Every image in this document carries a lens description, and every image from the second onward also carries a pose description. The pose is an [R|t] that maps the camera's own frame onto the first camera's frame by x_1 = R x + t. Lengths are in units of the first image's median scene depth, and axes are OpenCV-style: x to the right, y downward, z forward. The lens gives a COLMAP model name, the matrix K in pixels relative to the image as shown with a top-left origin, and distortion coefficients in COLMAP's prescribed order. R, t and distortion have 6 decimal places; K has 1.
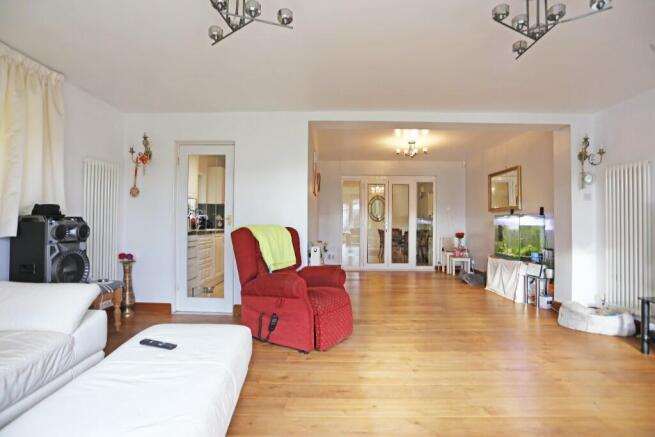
lens RADIAL K [[321.9, 0, 326.2], [0, 321.9, 220.2], [0, 0, 1]] dist [-0.038471, 0.000816]
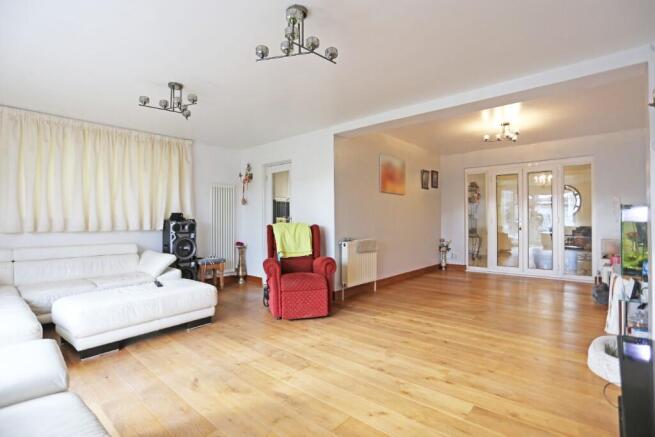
lens RADIAL K [[321.9, 0, 322.6], [0, 321.9, 218.7], [0, 0, 1]] dist [-0.038471, 0.000816]
pose [[0.751460, -0.015334, -0.659600, 0.702641], [0.015468, 0.999865, -0.005623, 0.006604], [0.659597, -0.005978, 0.751596, 0.089928]]
